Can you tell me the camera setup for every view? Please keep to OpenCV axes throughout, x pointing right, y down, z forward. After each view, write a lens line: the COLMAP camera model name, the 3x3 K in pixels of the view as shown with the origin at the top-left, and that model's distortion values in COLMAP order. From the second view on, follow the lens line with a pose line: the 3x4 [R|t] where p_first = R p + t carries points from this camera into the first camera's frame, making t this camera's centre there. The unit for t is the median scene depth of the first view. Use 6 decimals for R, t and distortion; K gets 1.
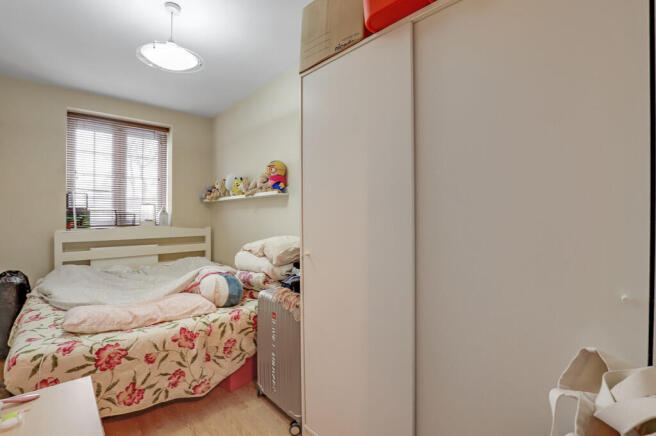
lens RADIAL K [[325.1, 0, 328.0], [0, 325.1, 213.3], [0, 0, 1]] dist [-0.021282, 0.000543]
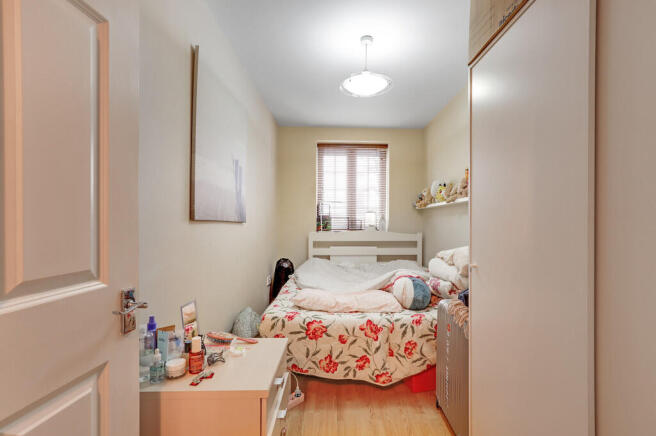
lens RADIAL K [[318.5, 0, 330.9], [0, 318.5, 221.2], [0, 0, 1]] dist [0.000906, 0.000909]
pose [[0.741104, 0.005993, -0.671364, 0.184724], [-0.003831, 0.999982, 0.004697, 0.000374], [0.671379, -0.000909, 0.741113, 0.067715]]
